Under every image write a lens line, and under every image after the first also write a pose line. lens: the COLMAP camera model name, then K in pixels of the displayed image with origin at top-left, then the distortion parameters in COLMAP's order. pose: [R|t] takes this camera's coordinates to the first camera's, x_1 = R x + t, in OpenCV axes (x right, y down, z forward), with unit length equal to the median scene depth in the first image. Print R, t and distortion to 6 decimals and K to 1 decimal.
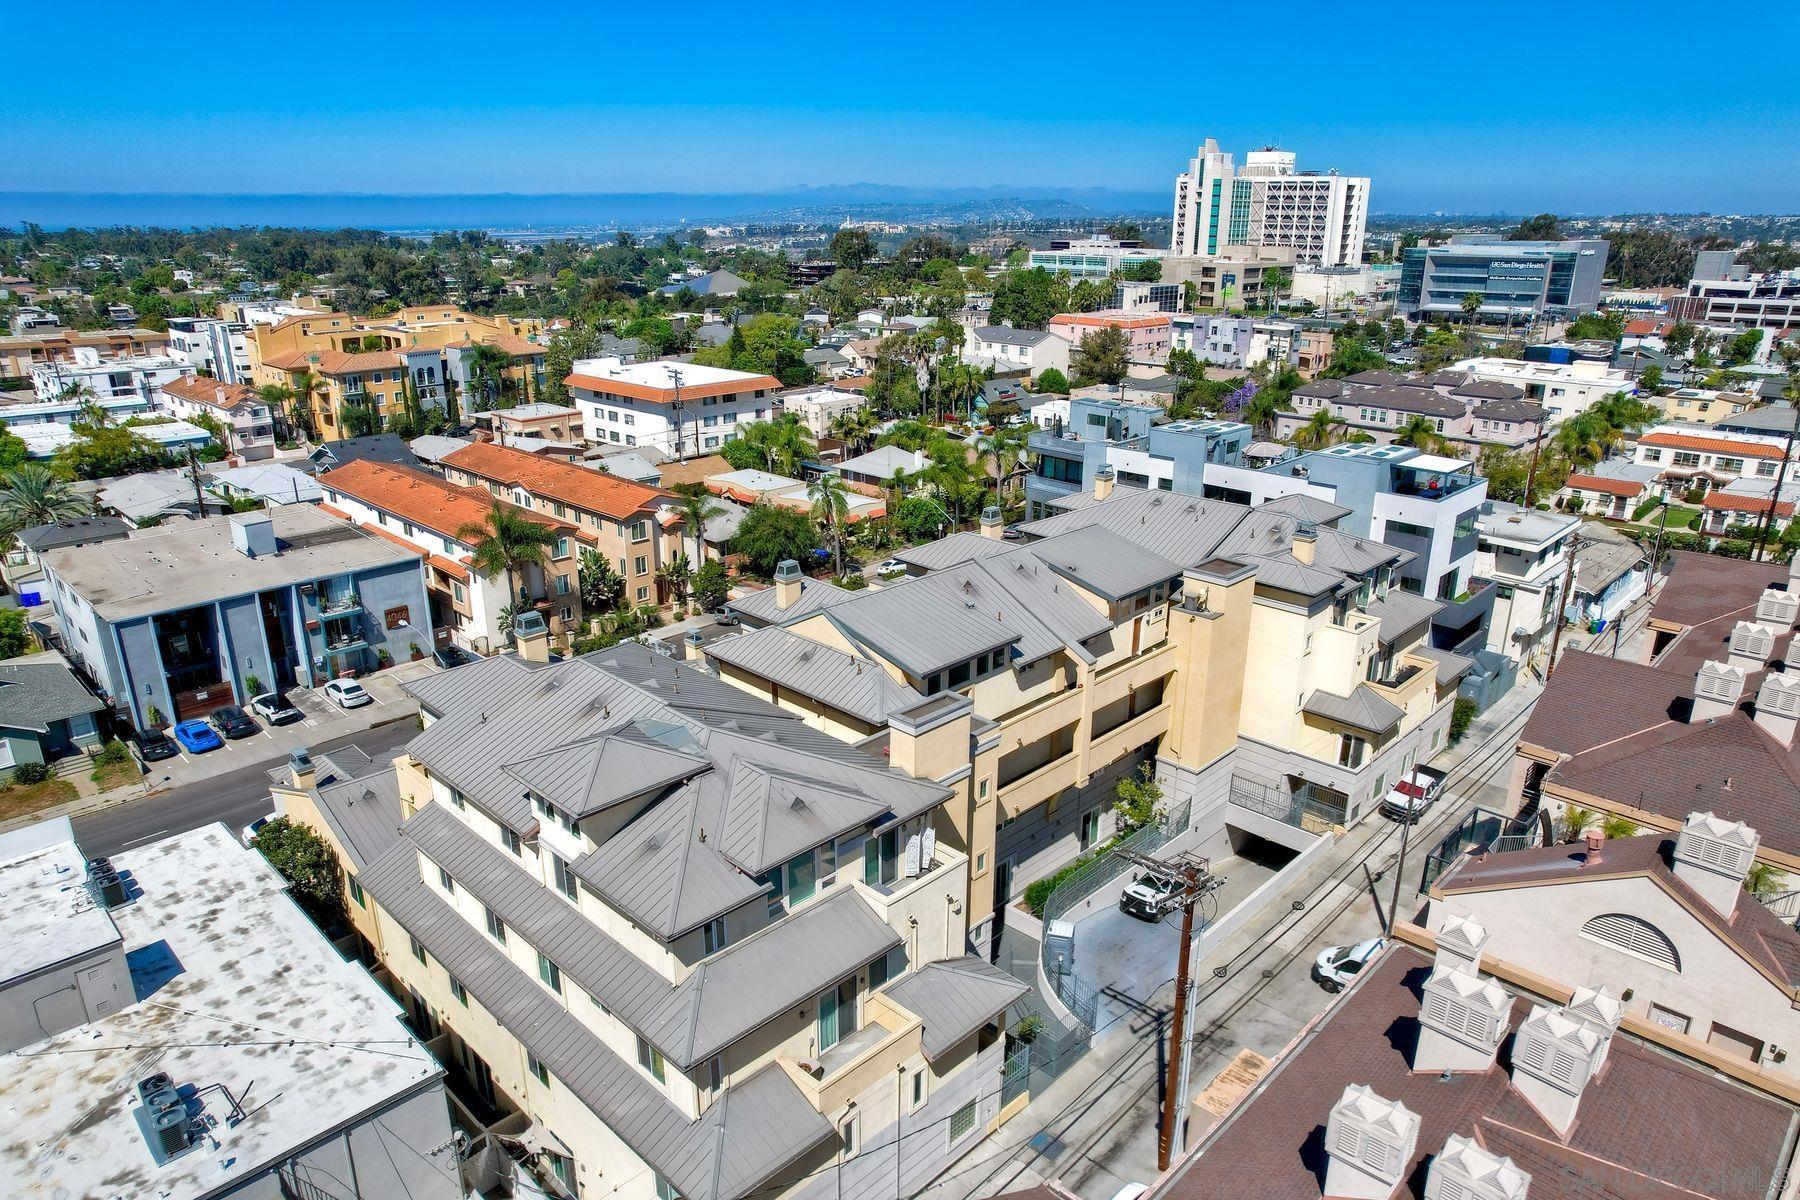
lens RADIAL K [[1155.4, 0, 901.1], [0, 1155.4, 614.5], [0, 0, 1]] dist [-0.082459, 0.072048]
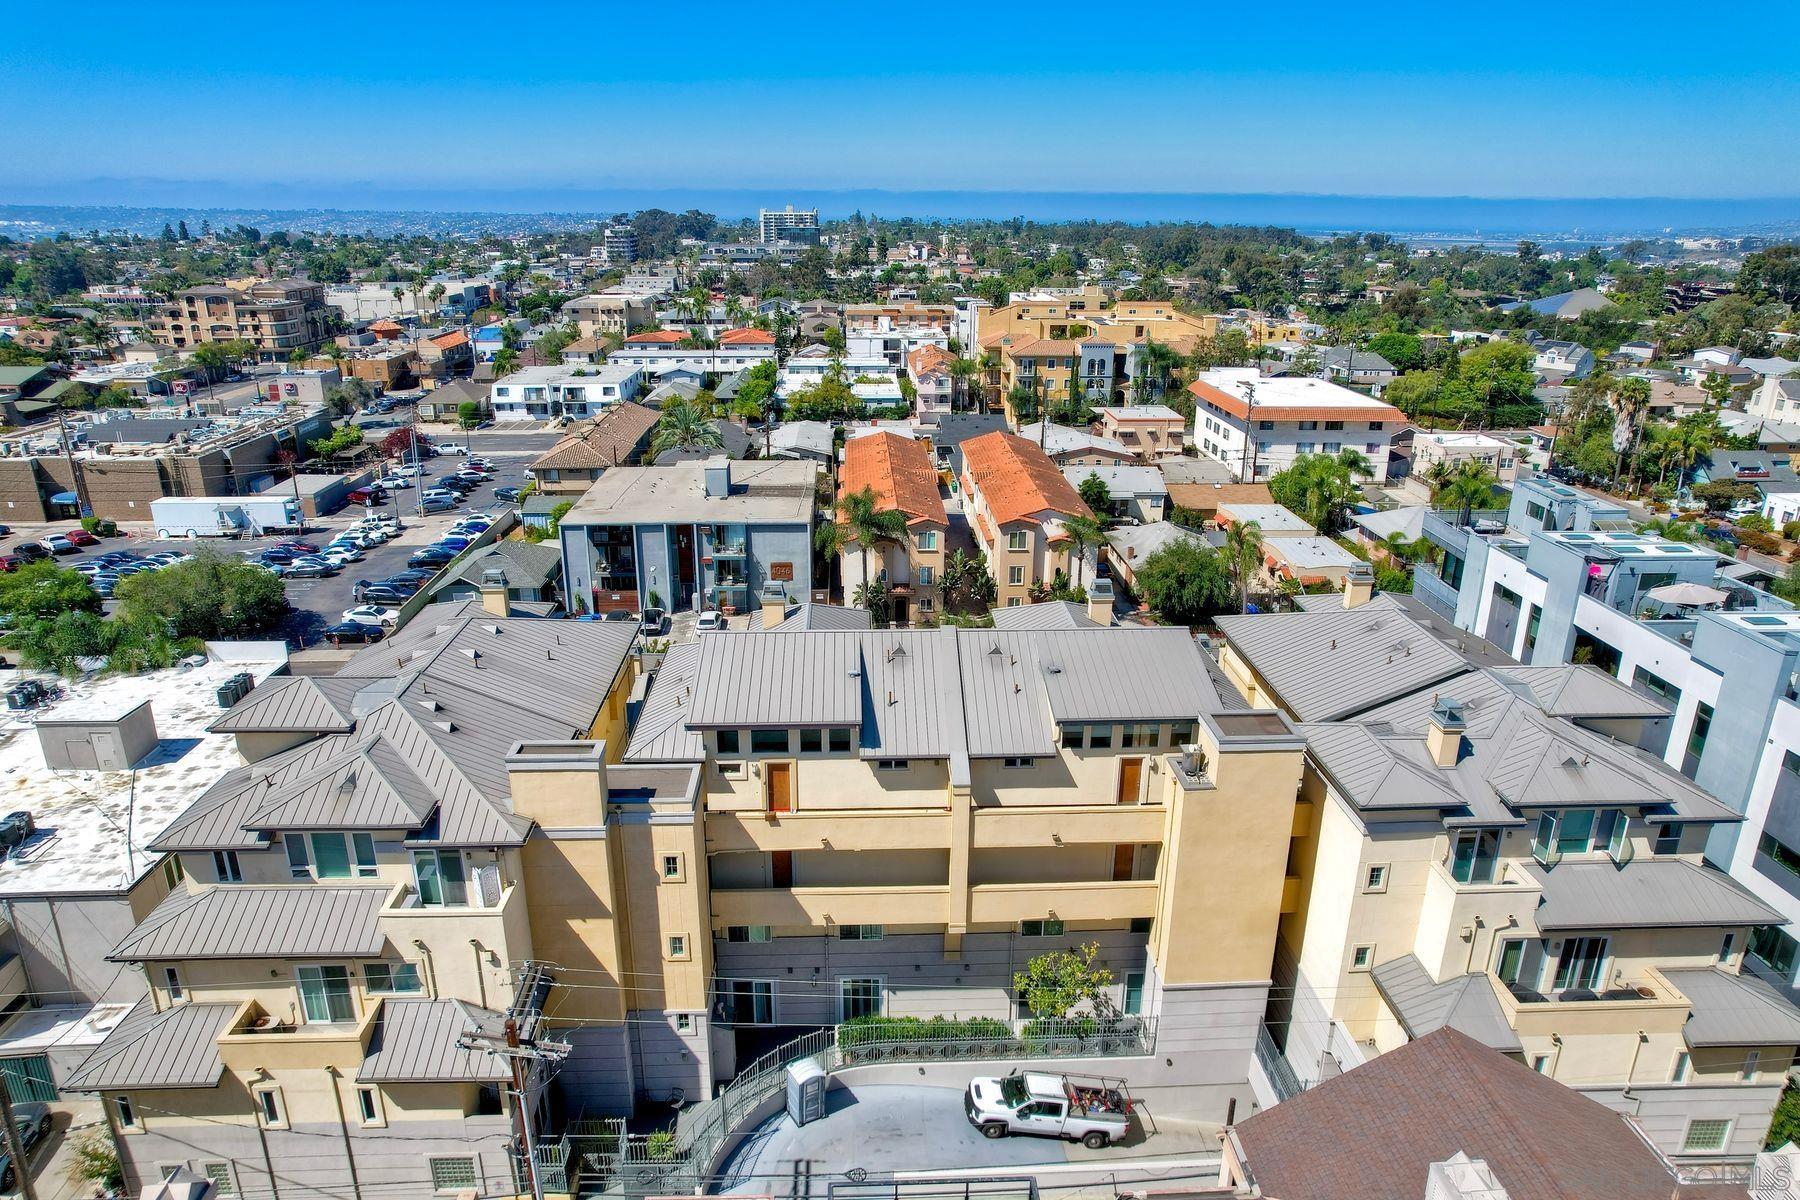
lens RADIAL K [[1155.4, 0, 901.1], [0, 1155.4, 614.5], [0, 0, 1]] dist [-0.082459, 0.072048]
pose [[0.731917, 0.229796, -0.641476, 0.337648], [-0.230725, 0.969386, 0.084009, -0.070306], [0.641143, 0.086517, 0.762529, 0.197216]]
